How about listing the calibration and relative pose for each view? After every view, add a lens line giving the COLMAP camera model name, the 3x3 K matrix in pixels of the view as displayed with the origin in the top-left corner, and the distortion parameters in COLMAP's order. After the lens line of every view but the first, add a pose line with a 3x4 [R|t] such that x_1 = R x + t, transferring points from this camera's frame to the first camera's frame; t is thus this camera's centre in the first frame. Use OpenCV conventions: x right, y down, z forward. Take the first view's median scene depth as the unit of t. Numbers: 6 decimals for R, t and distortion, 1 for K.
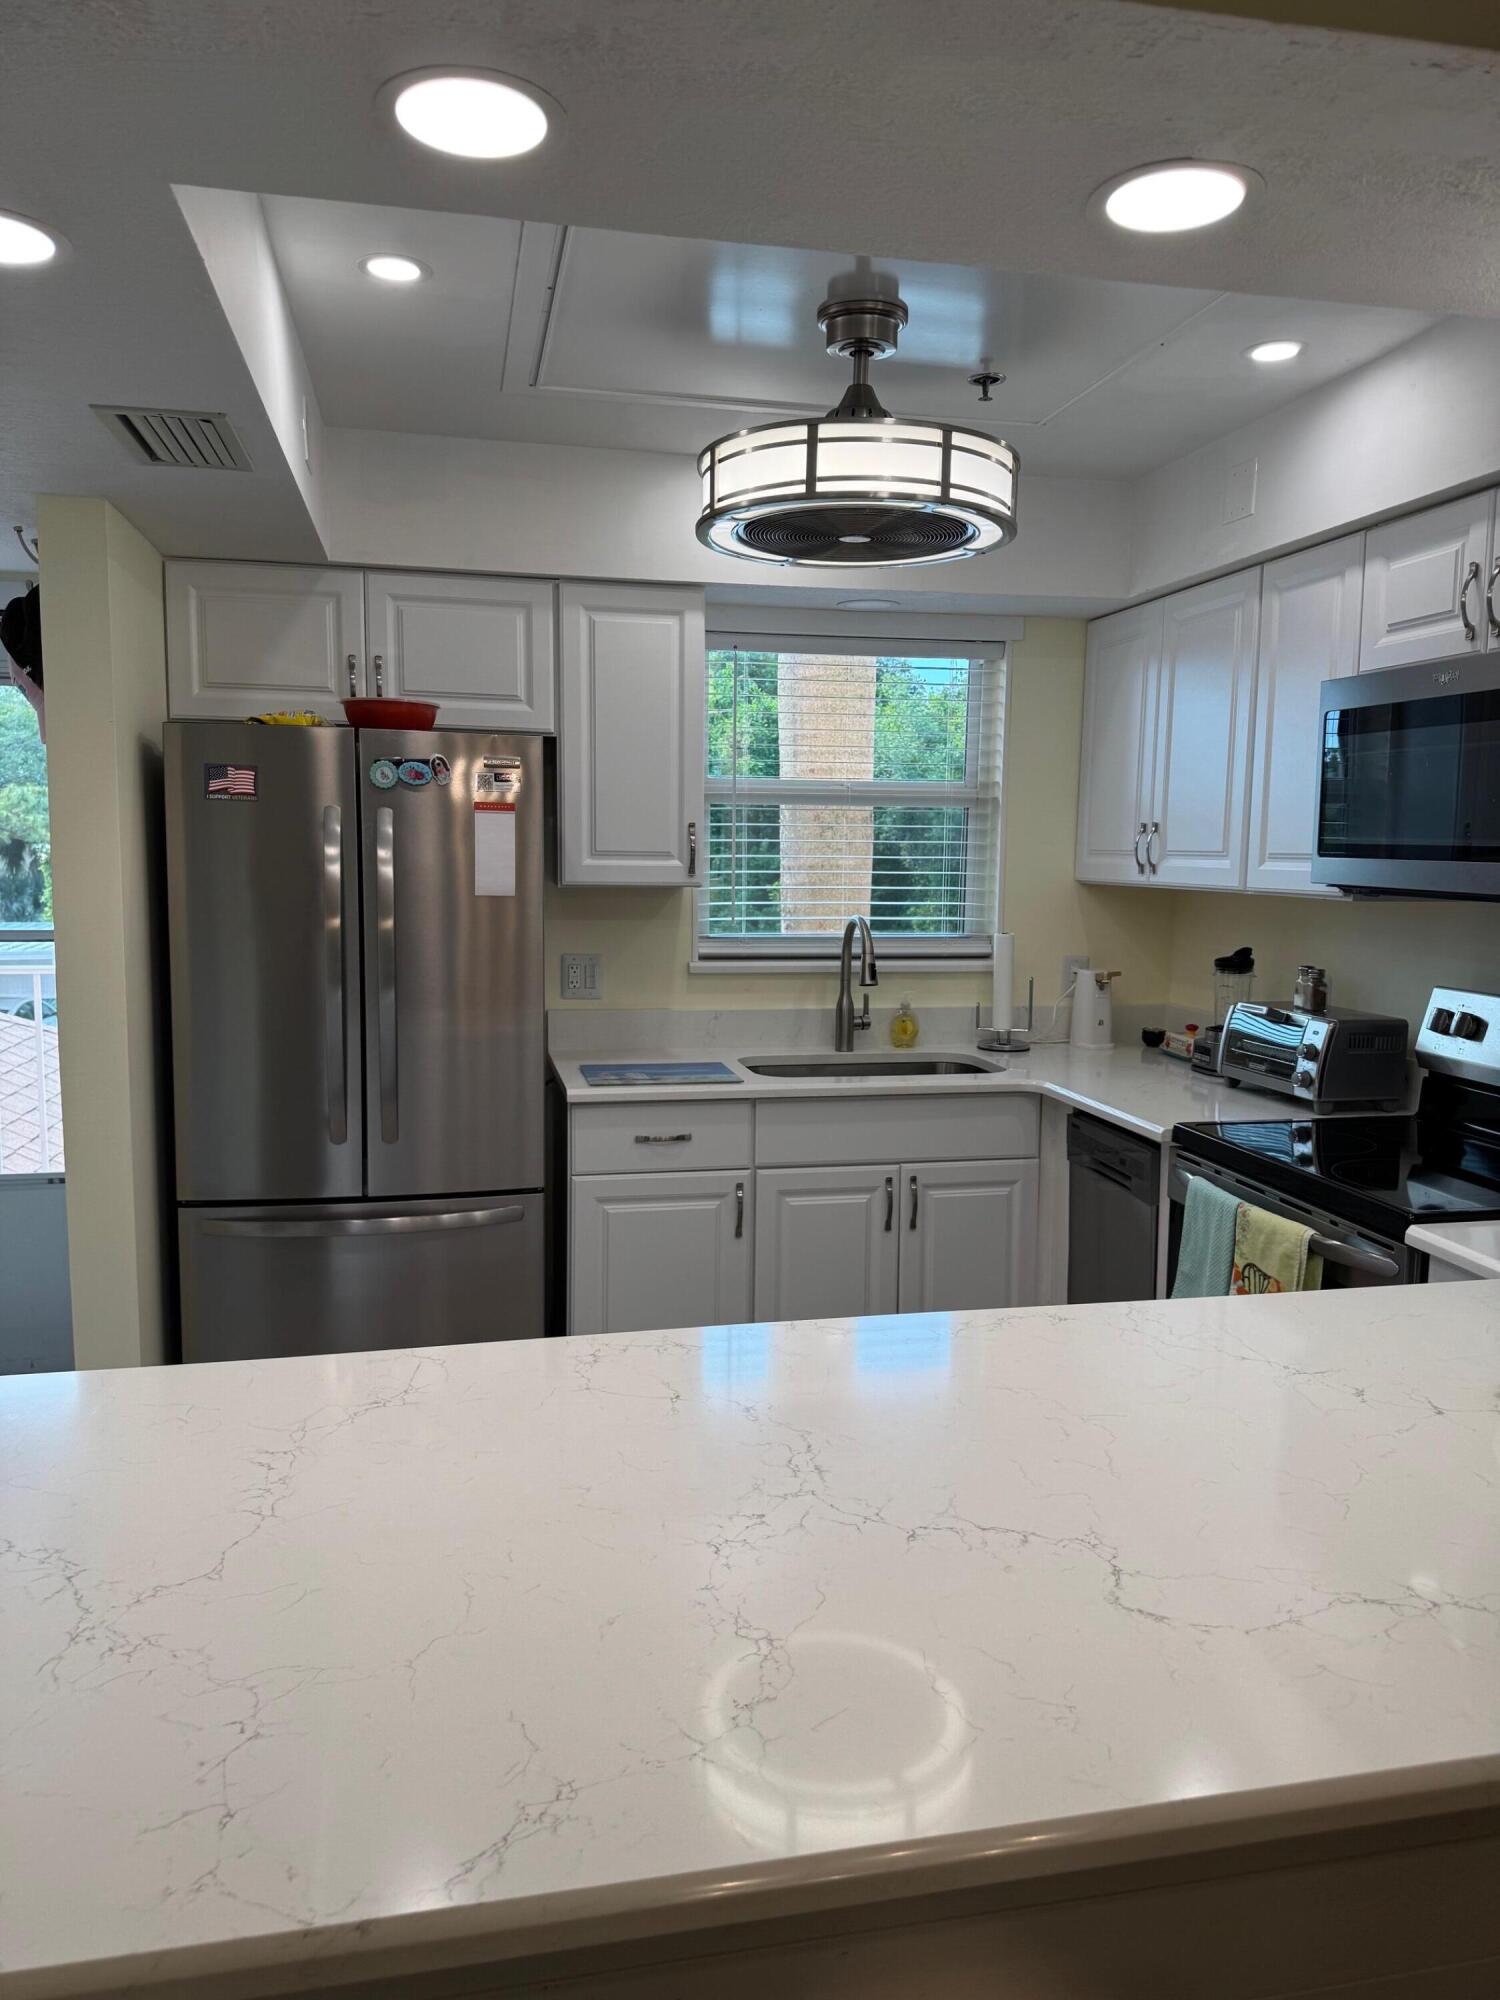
lens RADIAL K [[1418.6, 0, 741.7], [0, 1418.6, 1010.5], [0, 0, 1]] dist [0.094845, -0.093958]
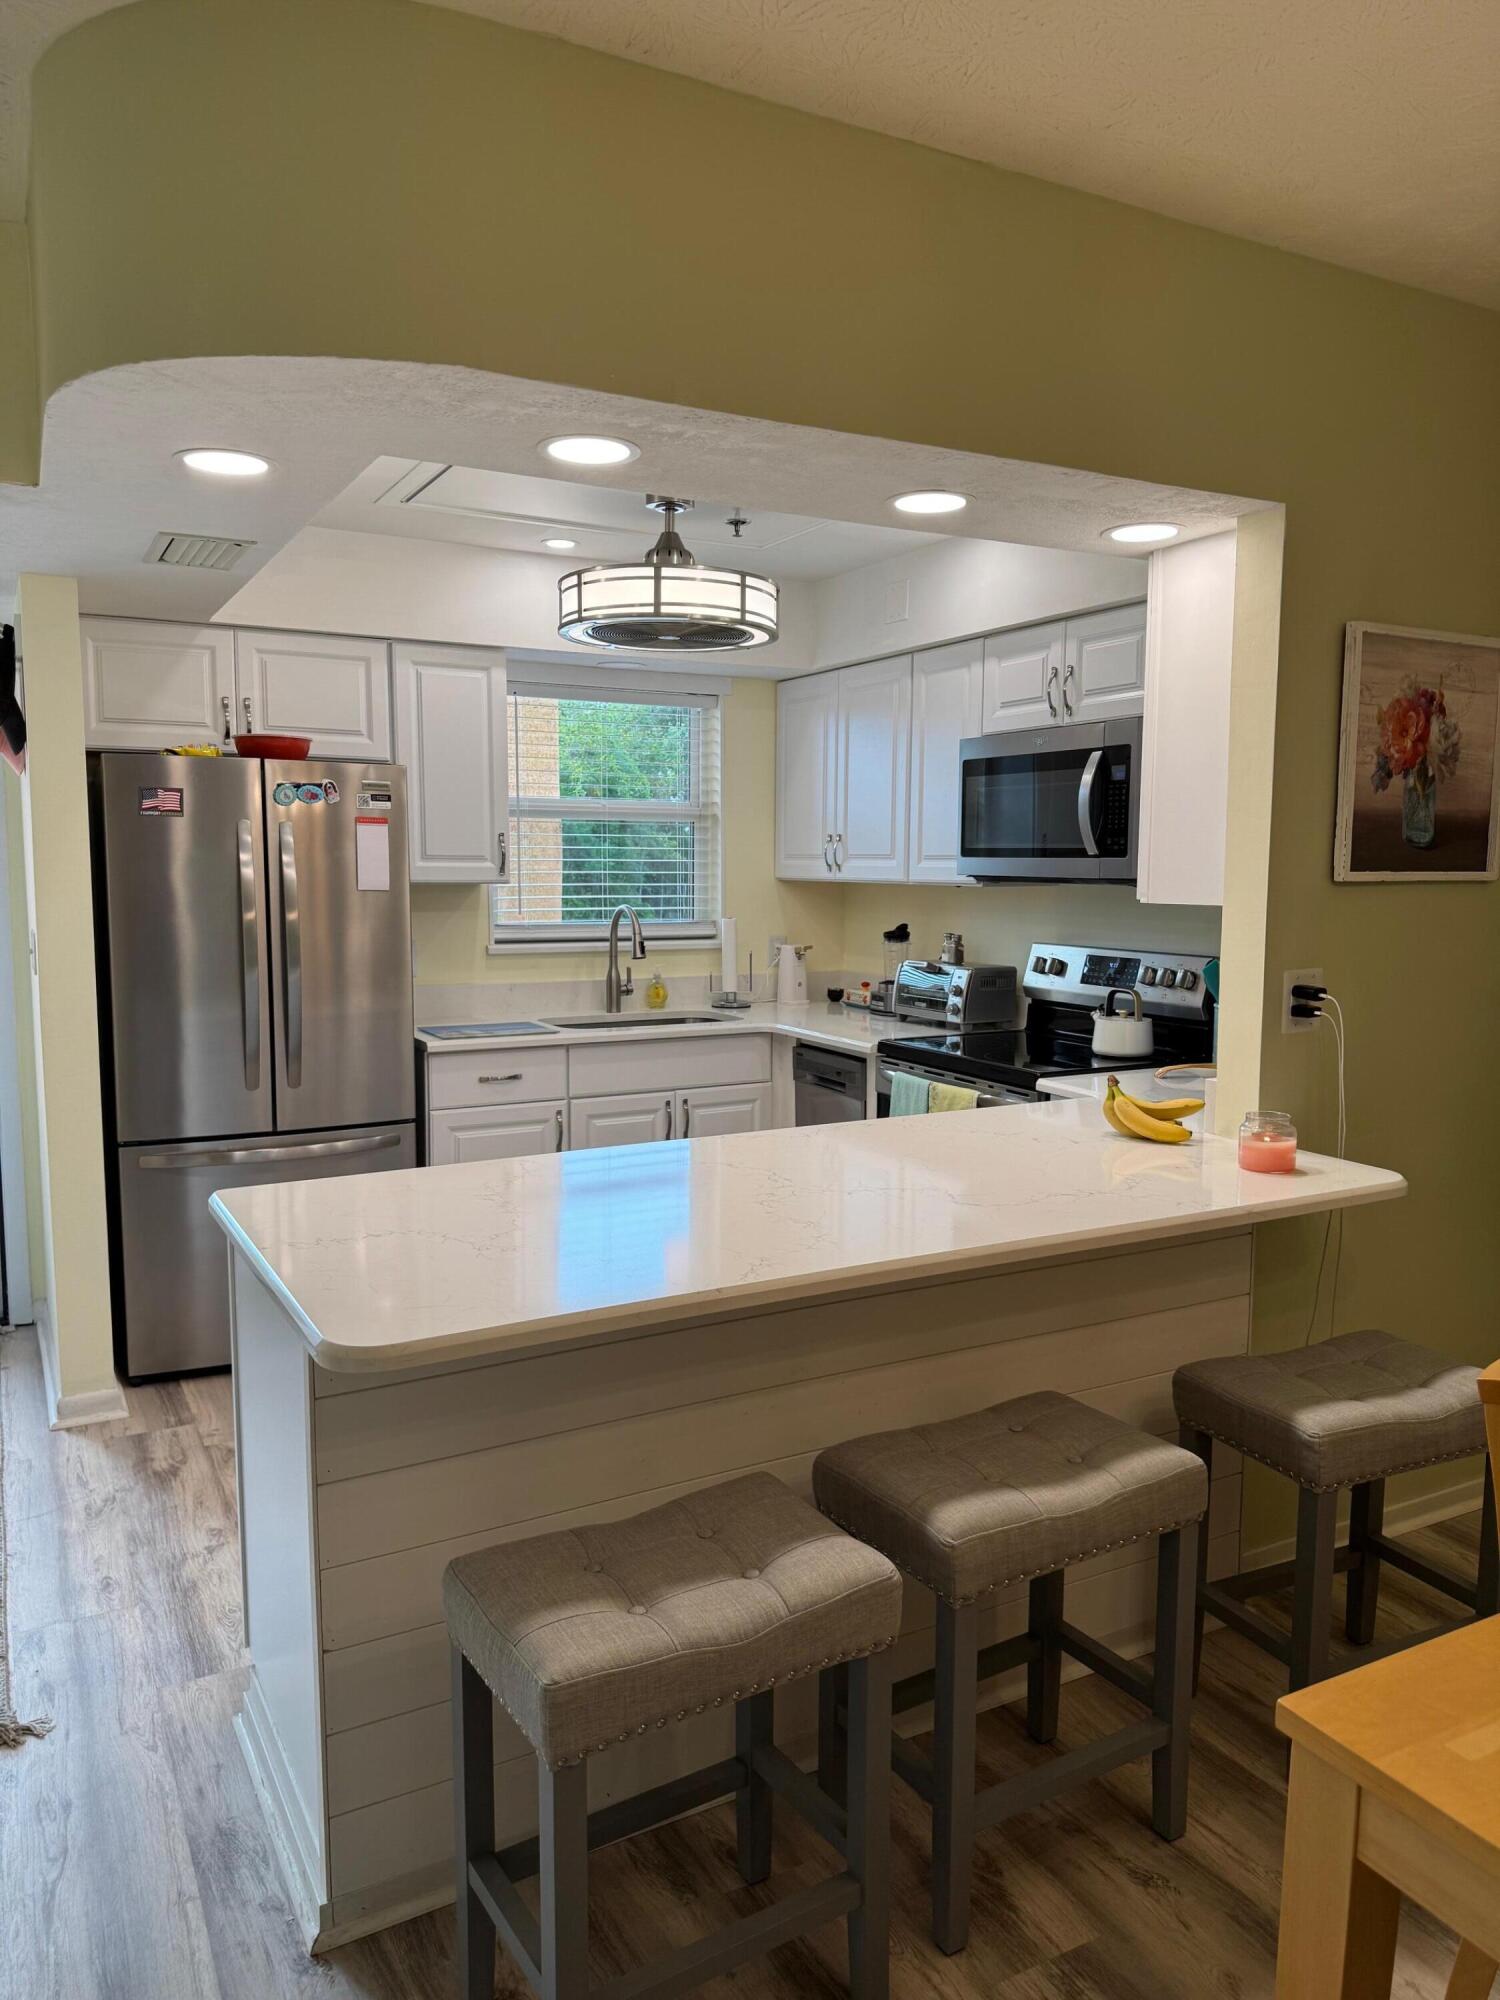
lens RADIAL K [[1418.6, 0, 744.9], [0, 1418.6, 1023.8], [0, 0, 1]] dist [0.094845, -0.093958]
pose [[0.959565, -0.040164, 0.278606, -0.200746], [0.039313, 0.999190, 0.008643, 0.038451], [-0.278728, 0.002659, 0.960366, -0.305018]]
